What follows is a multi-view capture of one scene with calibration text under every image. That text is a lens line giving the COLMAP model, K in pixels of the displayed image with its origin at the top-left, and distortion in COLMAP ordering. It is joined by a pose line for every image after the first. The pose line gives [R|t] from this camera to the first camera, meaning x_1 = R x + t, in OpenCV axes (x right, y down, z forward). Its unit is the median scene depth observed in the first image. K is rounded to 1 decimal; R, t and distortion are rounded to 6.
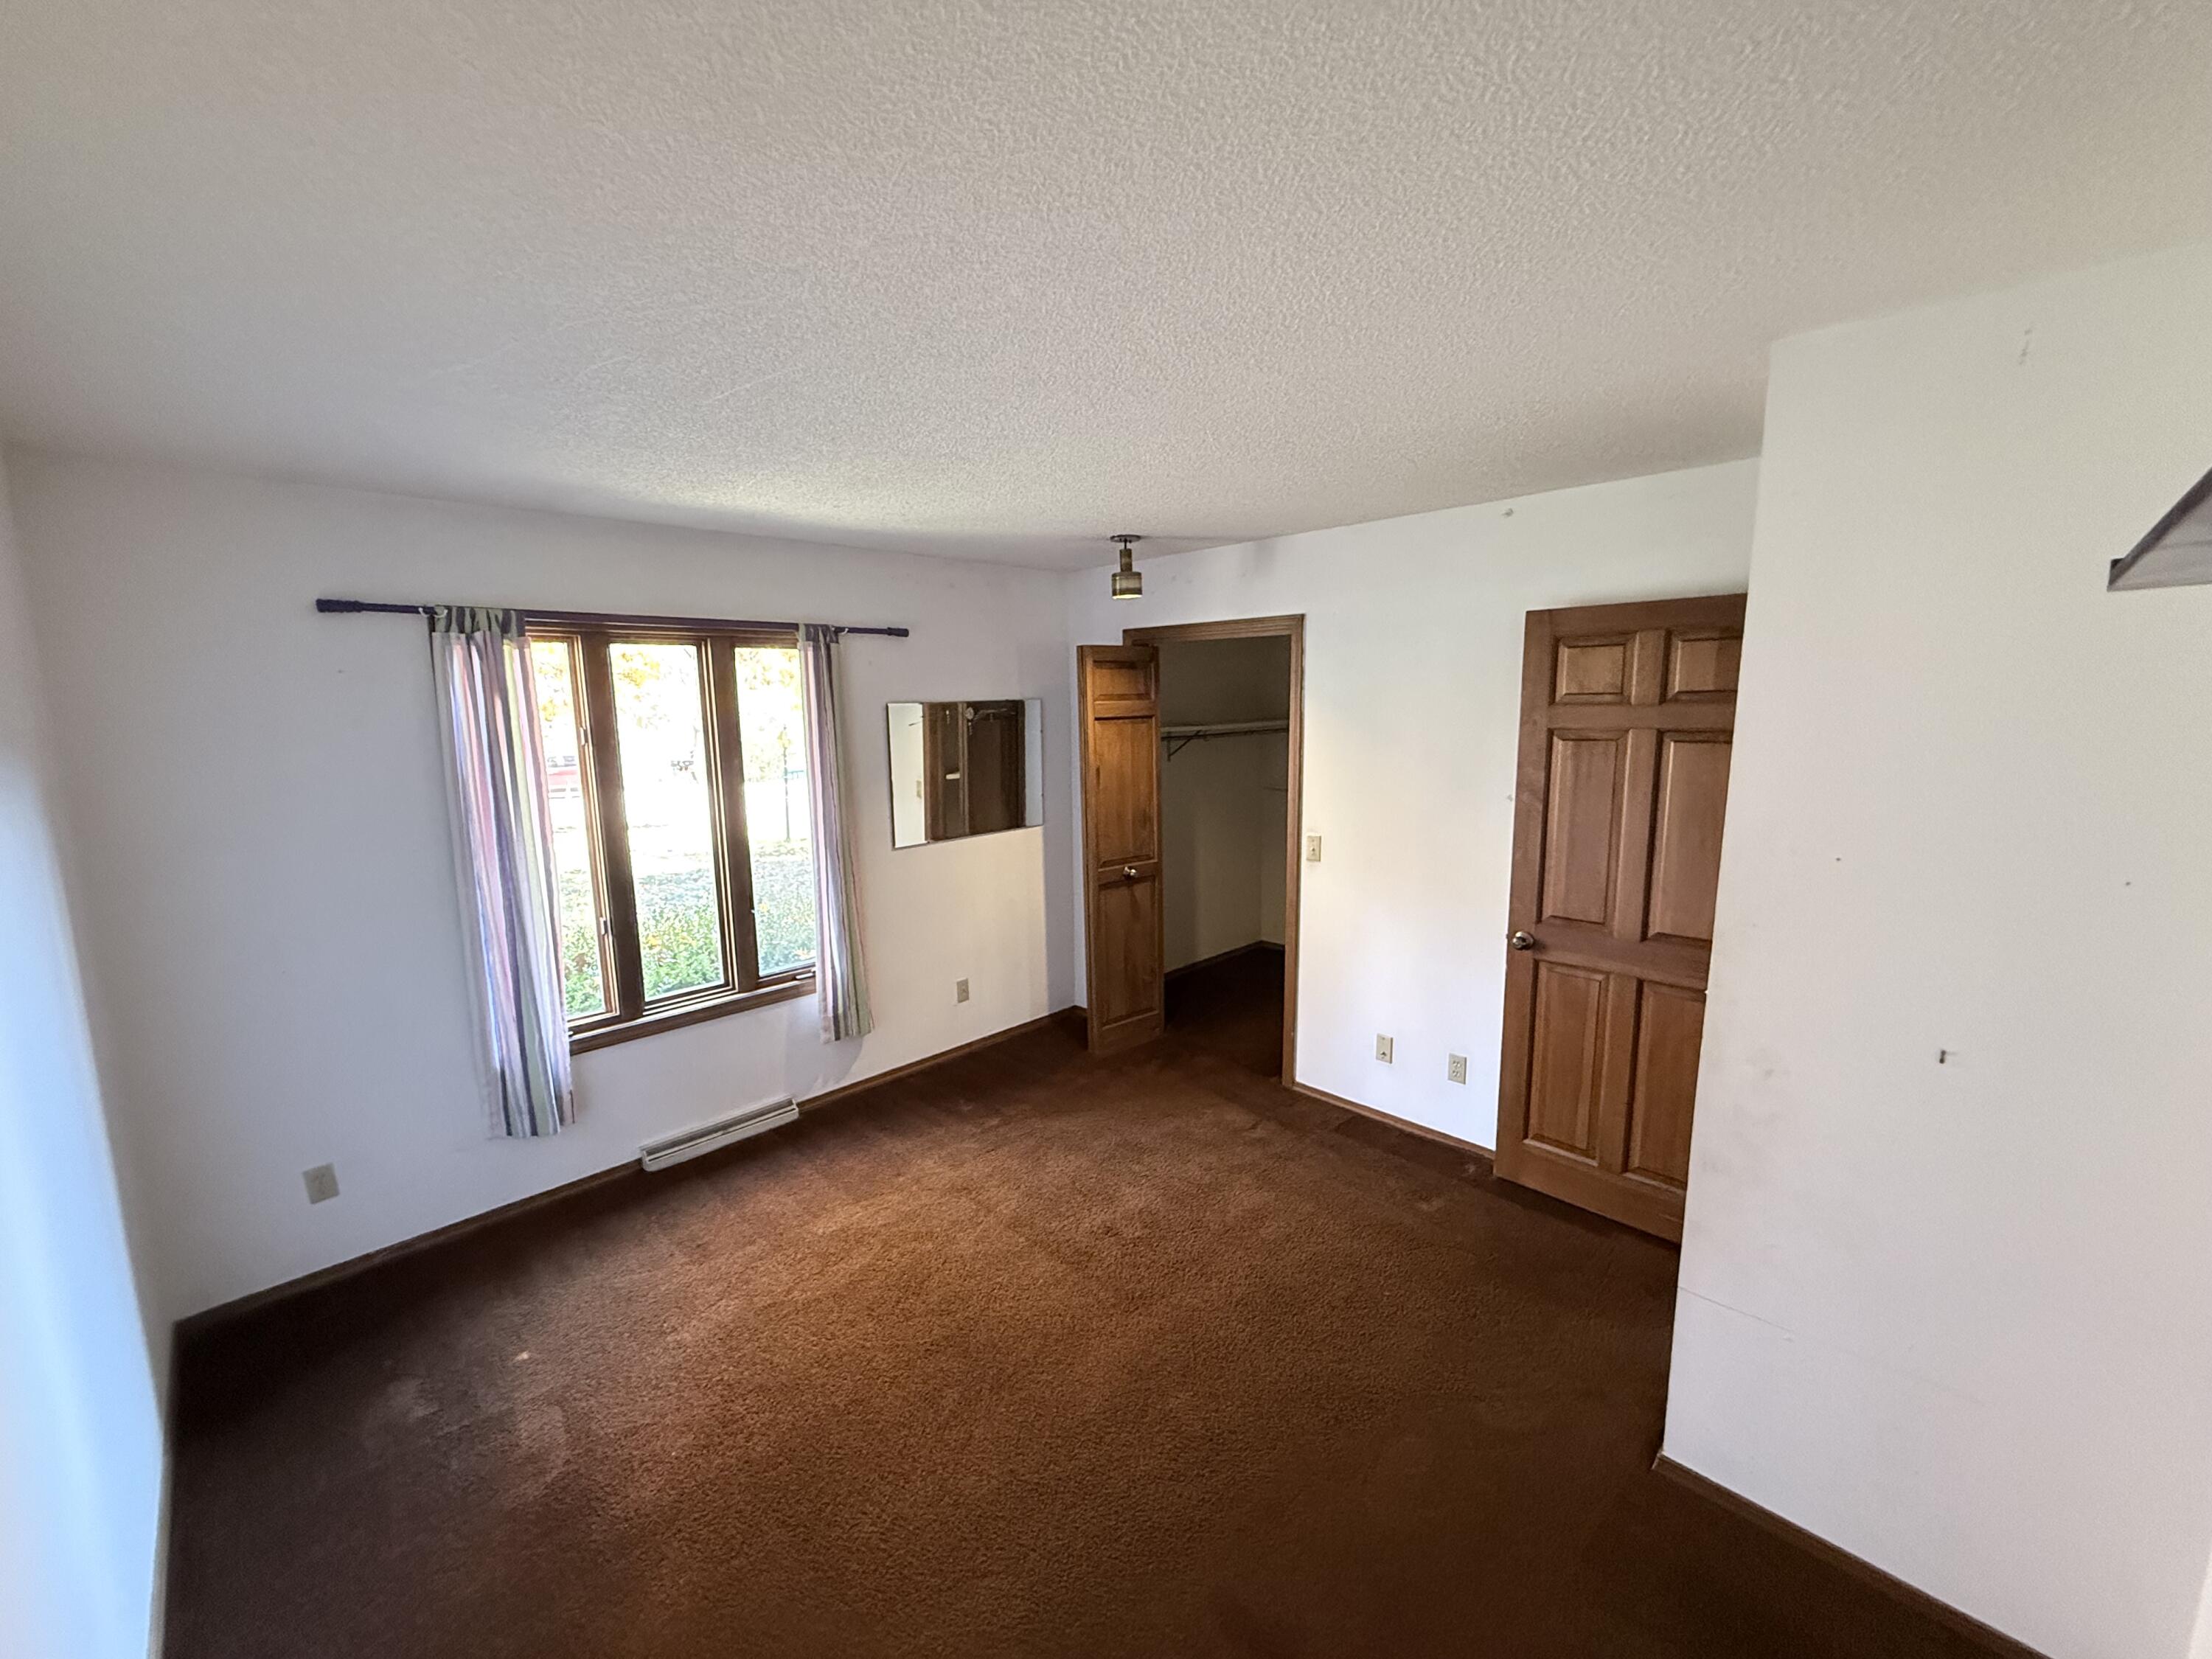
lens RADIAL K [[888.4, 0, 1093.6], [0, 888.4, 825.8], [0, 0, 1]] dist [0.011606, 0.000134]
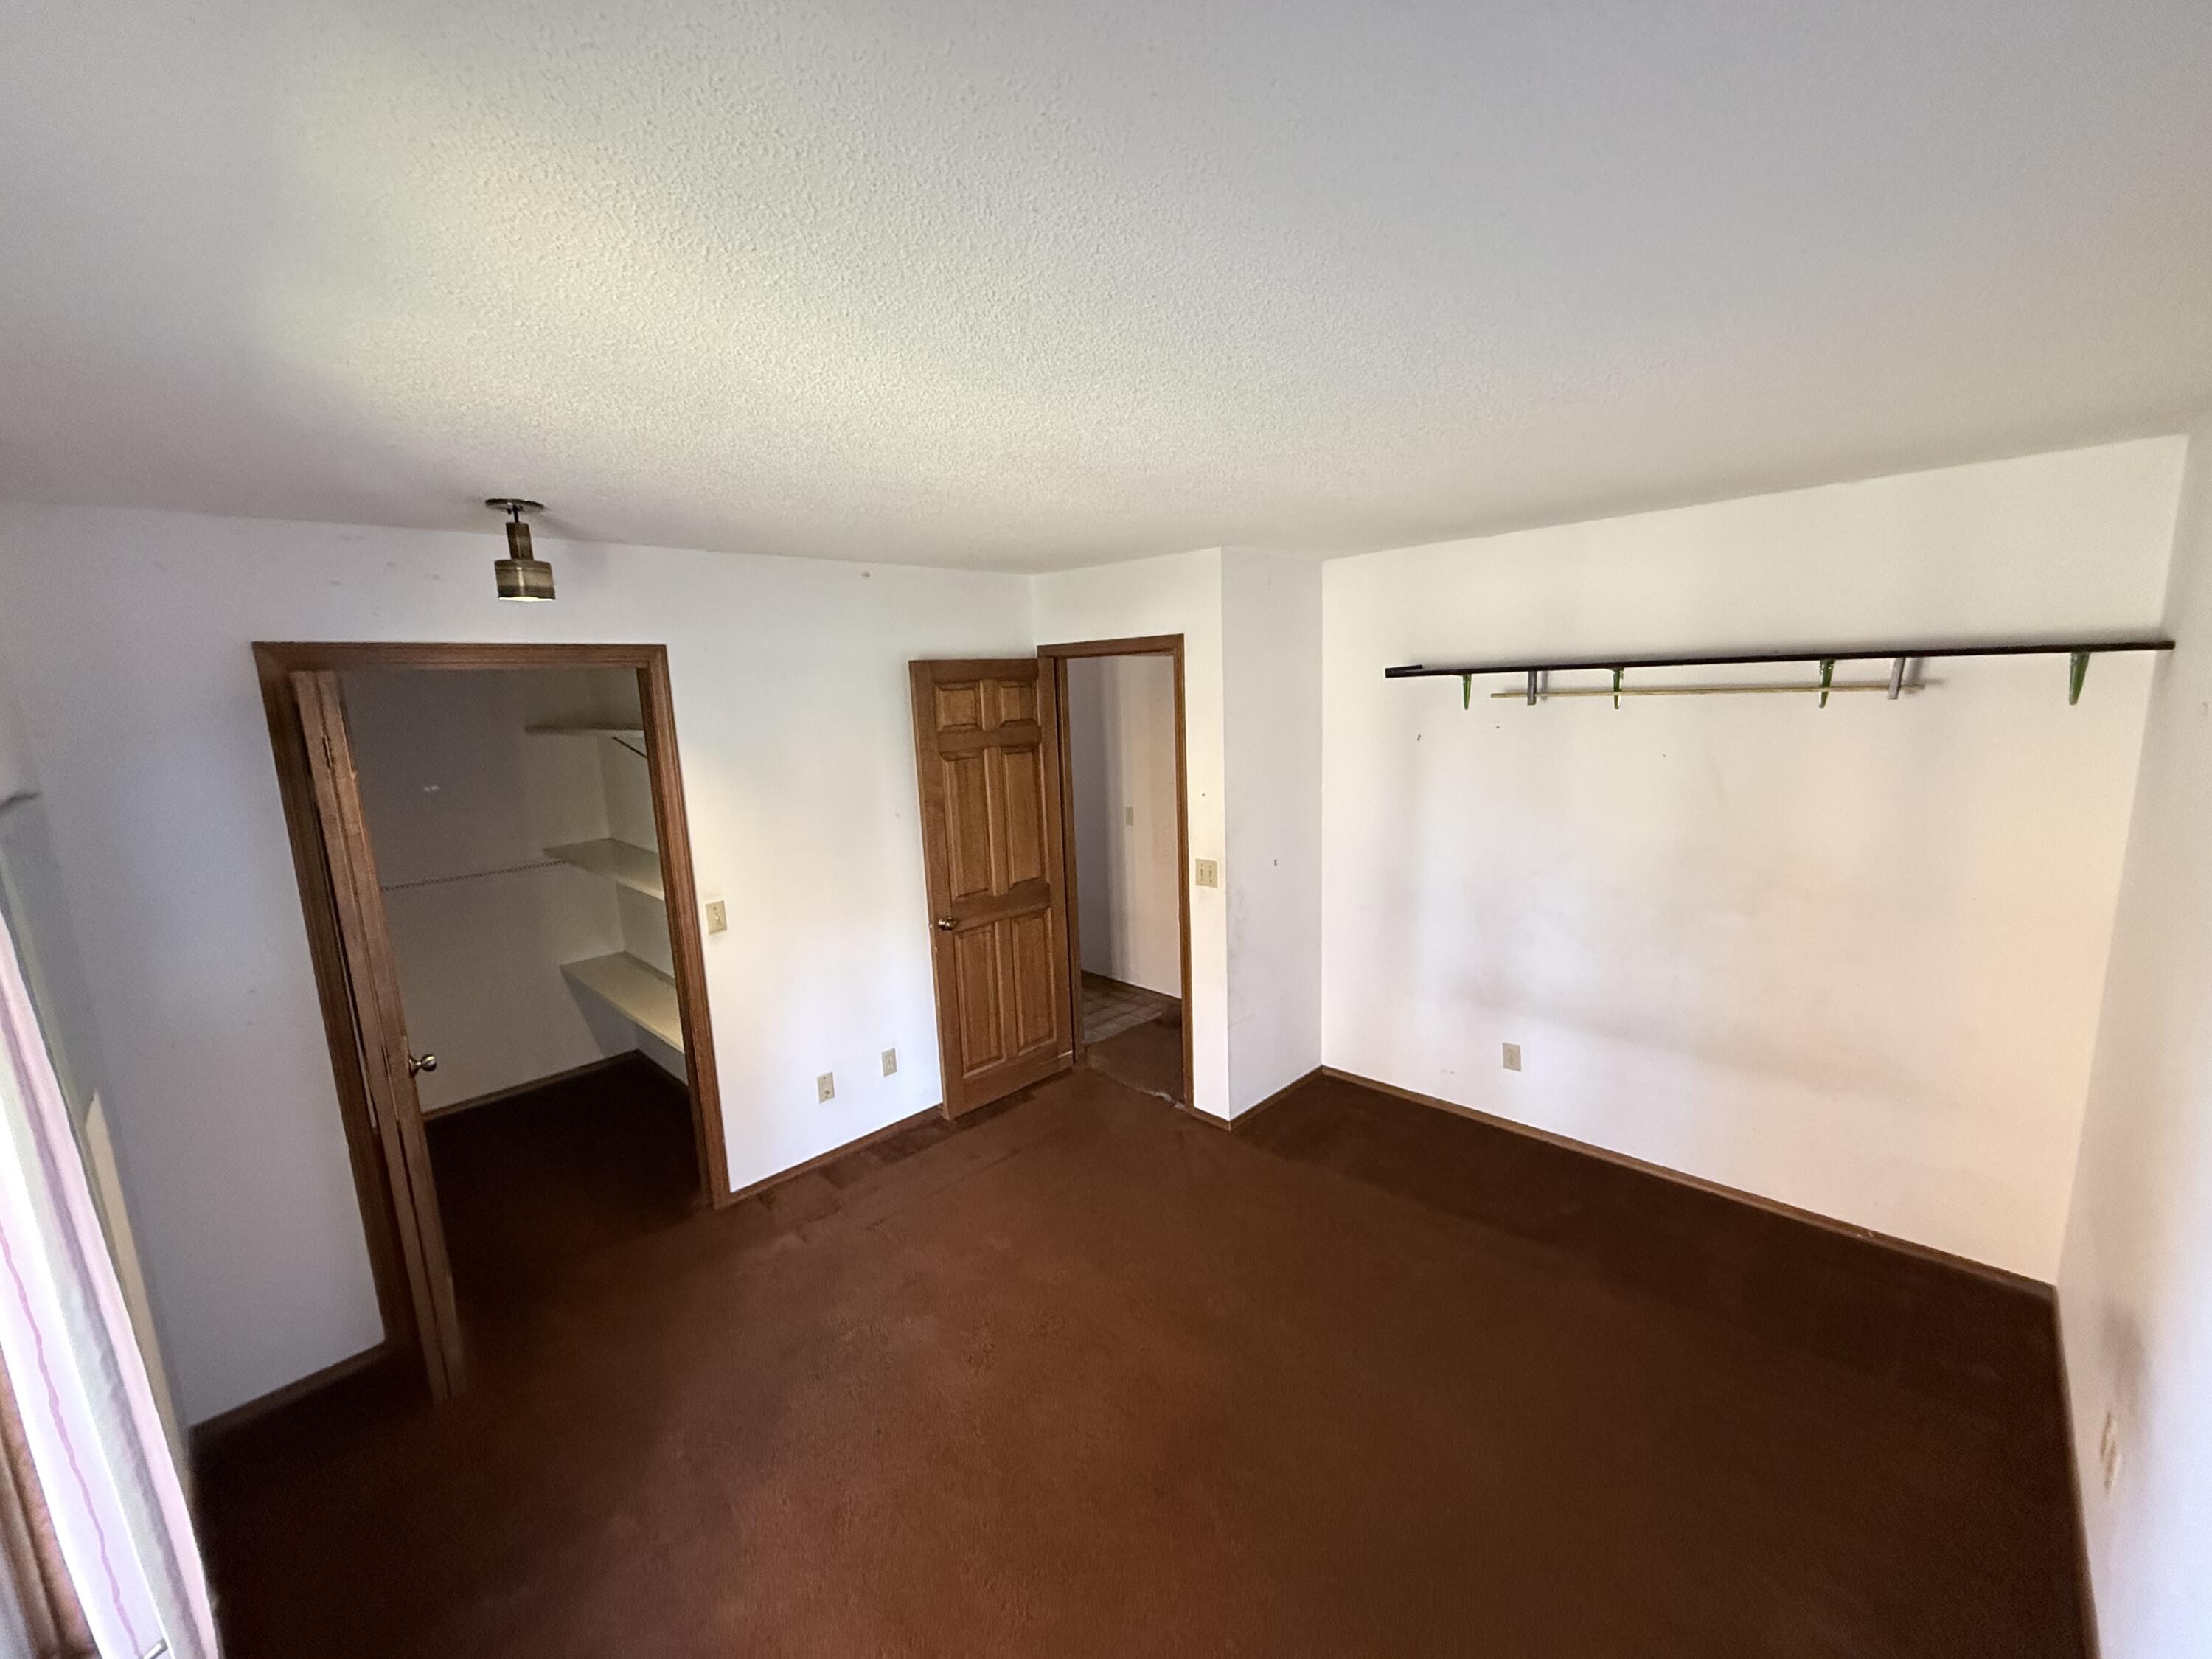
lens RADIAL K [[888.4, 0, 1095.2], [0, 888.4, 839.8], [0, 0, 1]] dist [0.011606, 0.000134]
pose [[-0.003281, -0.149693, 0.988727, -0.730568], [0.194424, 0.969769, 0.147468, -0.126528], [-0.980912, 0.192716, 0.025922, 0.735983]]
